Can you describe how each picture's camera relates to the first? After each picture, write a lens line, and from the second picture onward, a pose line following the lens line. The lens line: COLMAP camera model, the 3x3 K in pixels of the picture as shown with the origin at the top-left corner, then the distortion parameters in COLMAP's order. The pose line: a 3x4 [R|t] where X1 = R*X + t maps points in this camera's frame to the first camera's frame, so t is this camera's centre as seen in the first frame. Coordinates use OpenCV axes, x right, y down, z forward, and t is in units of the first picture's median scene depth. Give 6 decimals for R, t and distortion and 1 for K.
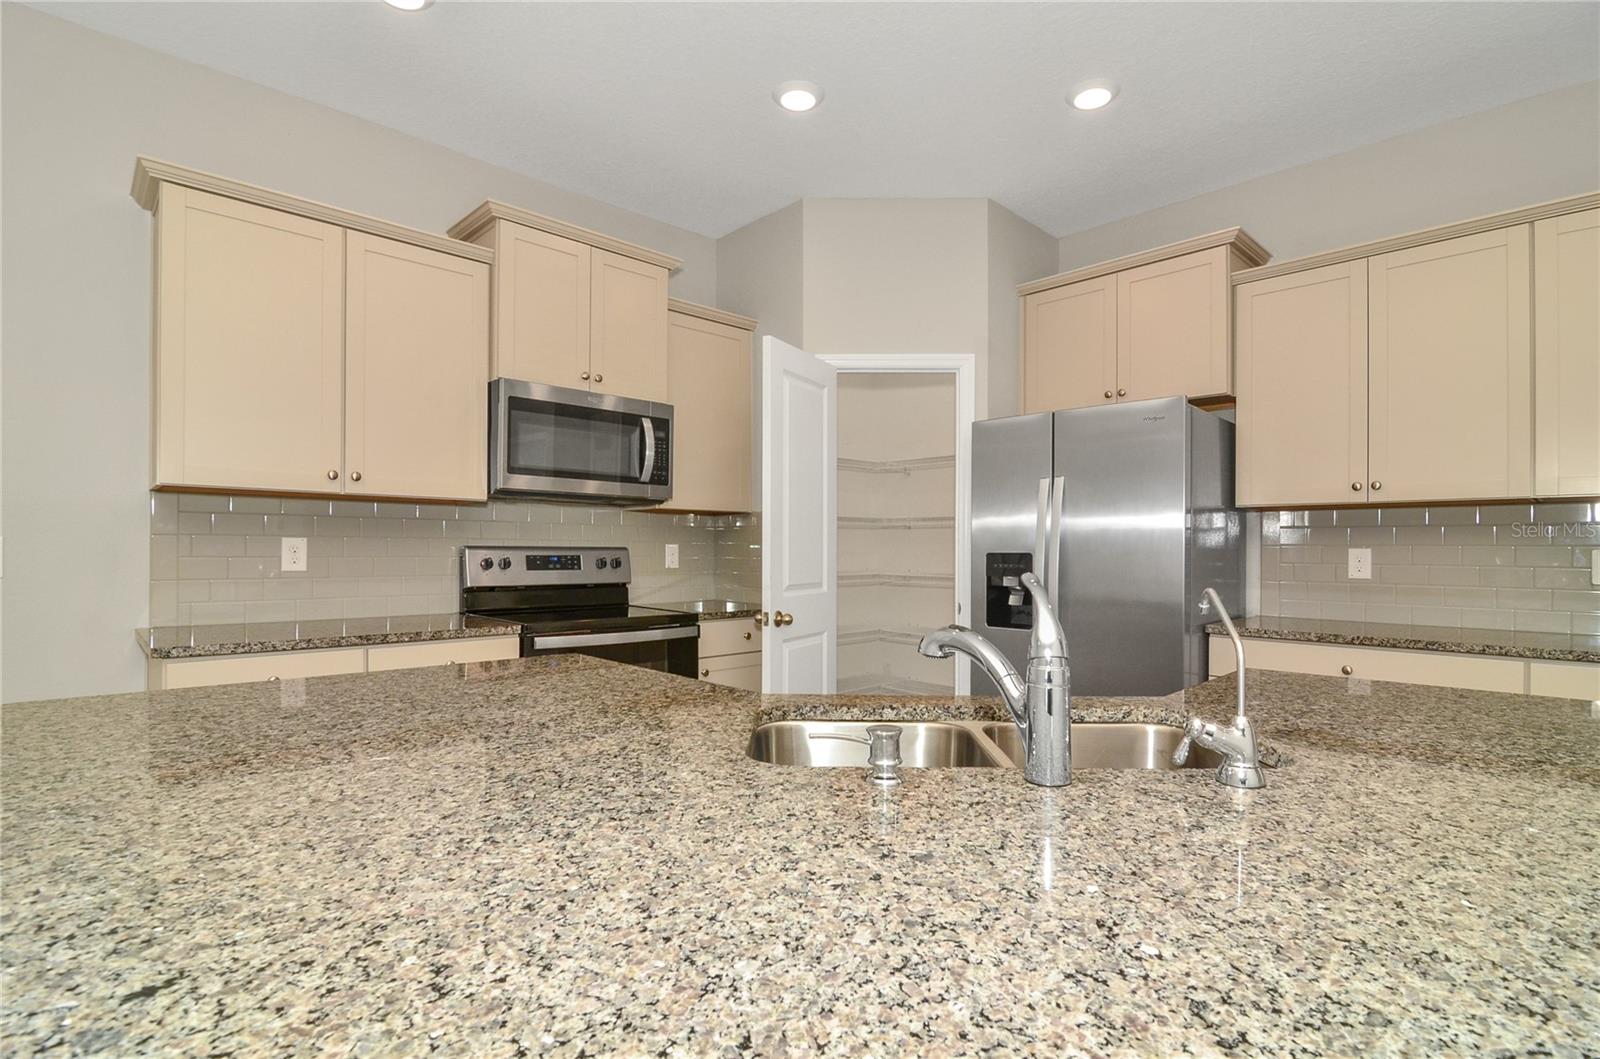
lens RADIAL K [[770.5, 0, 804.0], [0, 770.5, 545.3], [0, 0, 1]] dist [-0.001636, -0.014573]
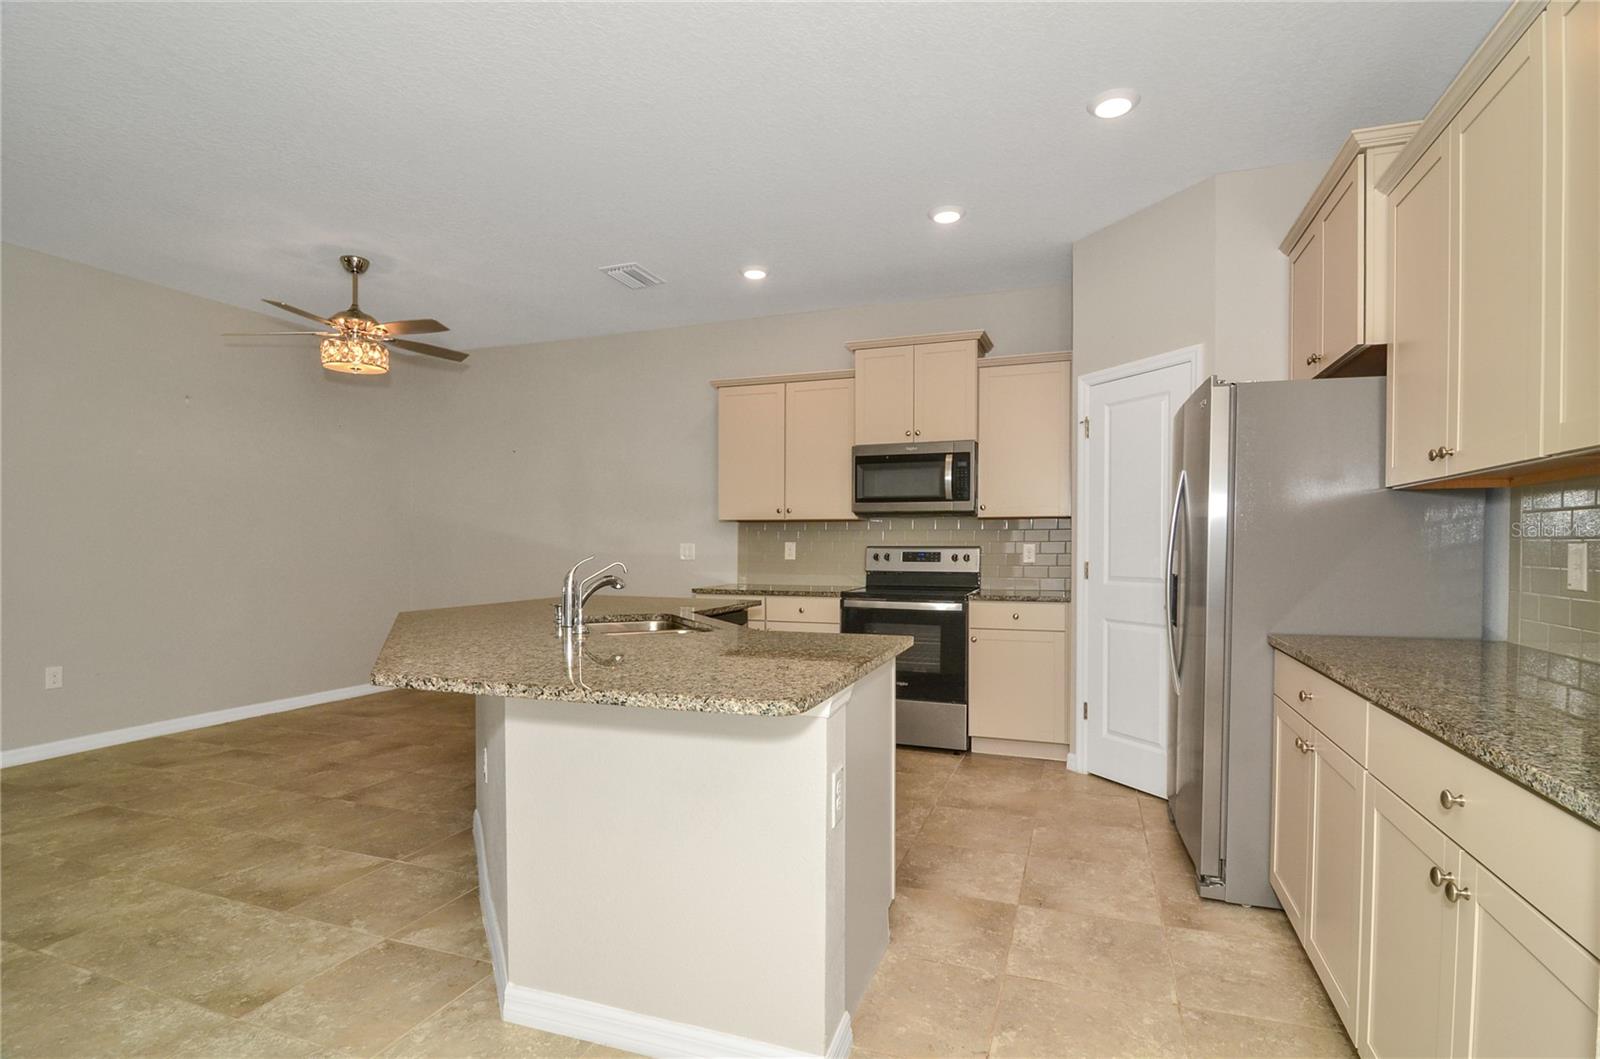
lens RADIAL K [[756.0, 0, 817.1], [0, 756.0, 570.5], [0, 0, 1]] dist [-0.034960, -0.000132]
pose [[0.463121, 0.023307, -0.885988, 0.915038], [0.006038, 0.999548, 0.029451, 0.004520], [0.886274, -0.018989, 0.462771, 0.144889]]
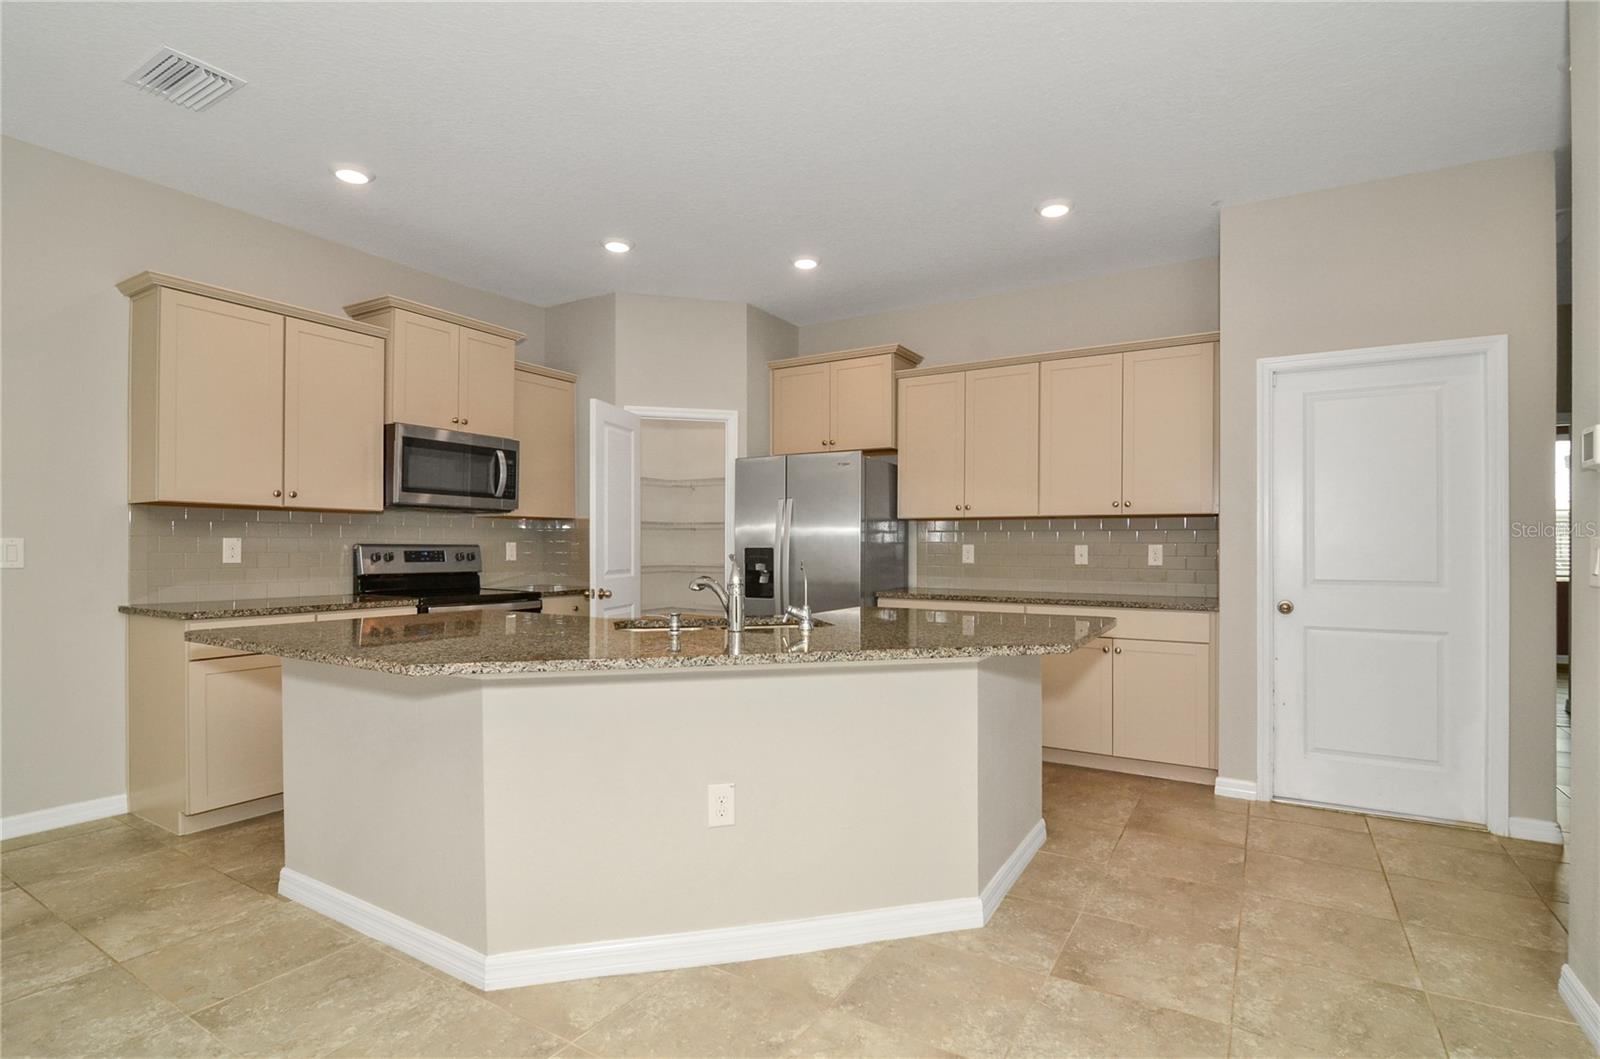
lens RADIAL K [[776.9, 0, 800.1], [0, 776.9, 549.1], [0, 0, 1]] dist [-0.003109, -0.011748]
pose [[0.966068, -0.003398, 0.258266, -0.045770], [0.001267, 0.999964, 0.008418, -0.000477], [-0.258285, -0.007806, 0.966037, -0.474936]]
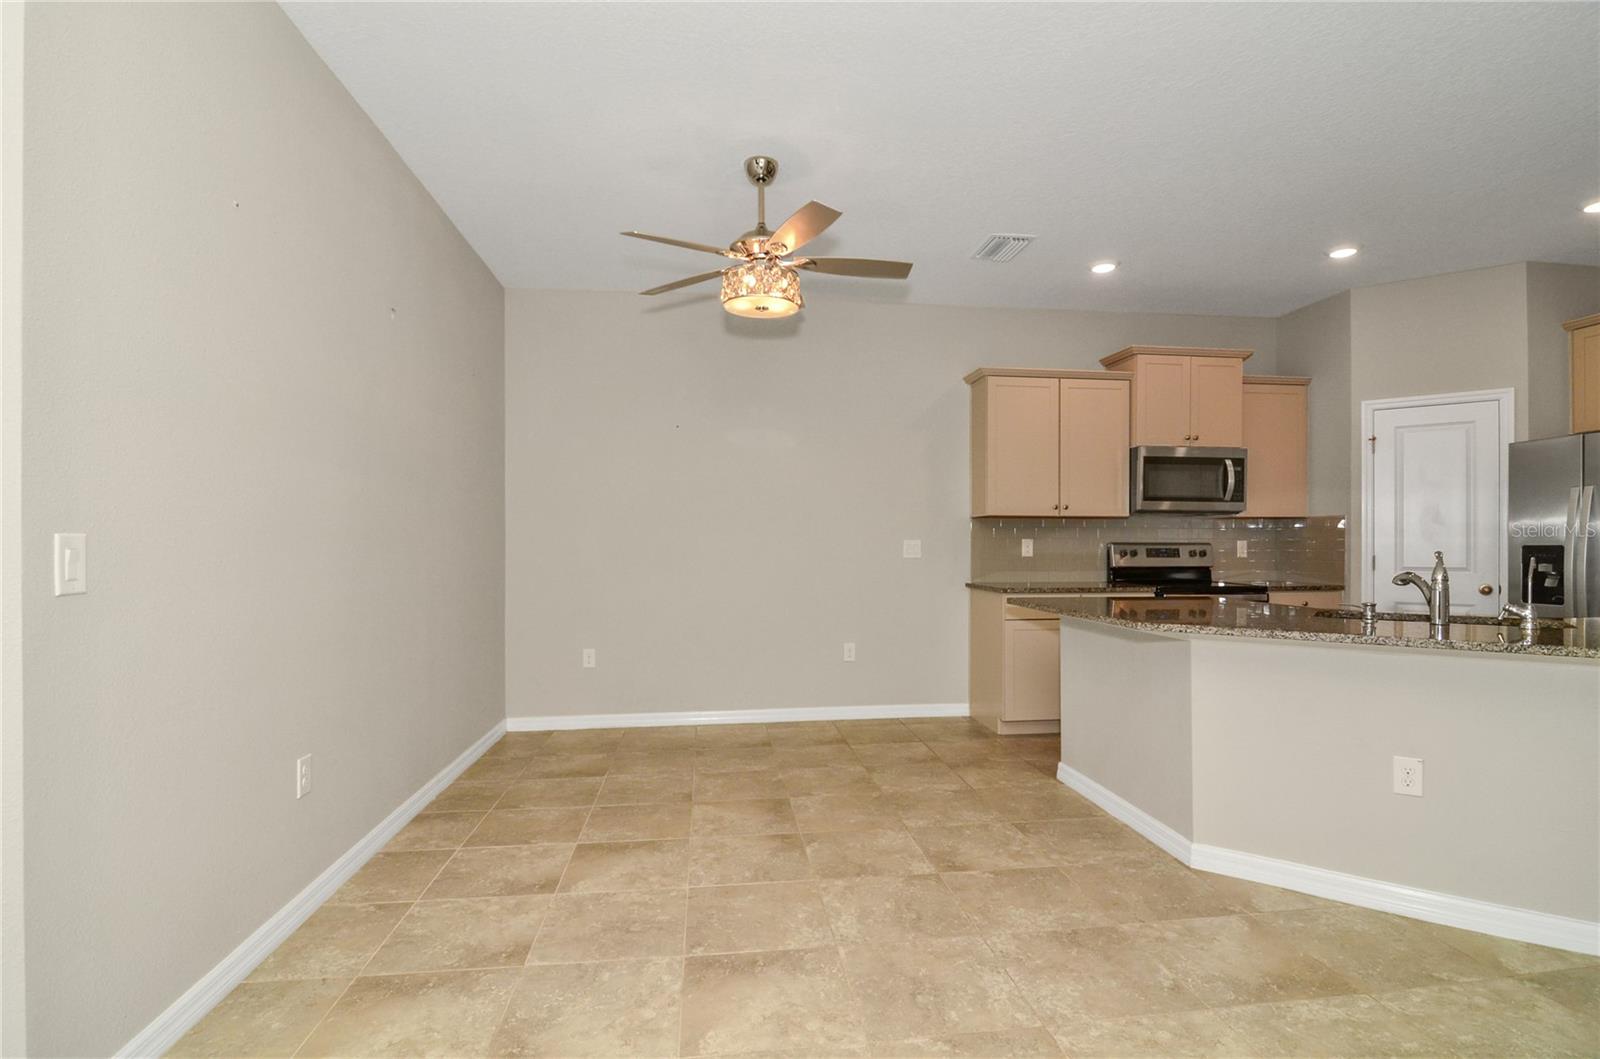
lens RADIAL K [[770.5, 0, 804.0], [0, 770.5, 545.3], [0, 0, 1]] dist [-0.001636, -0.014573]
pose [[0.800857, -0.004293, -0.598840, 0.037362], [0.006893, 0.999974, 0.002049, -0.001491], [0.598816, -0.005769, 0.800866, -0.748951]]
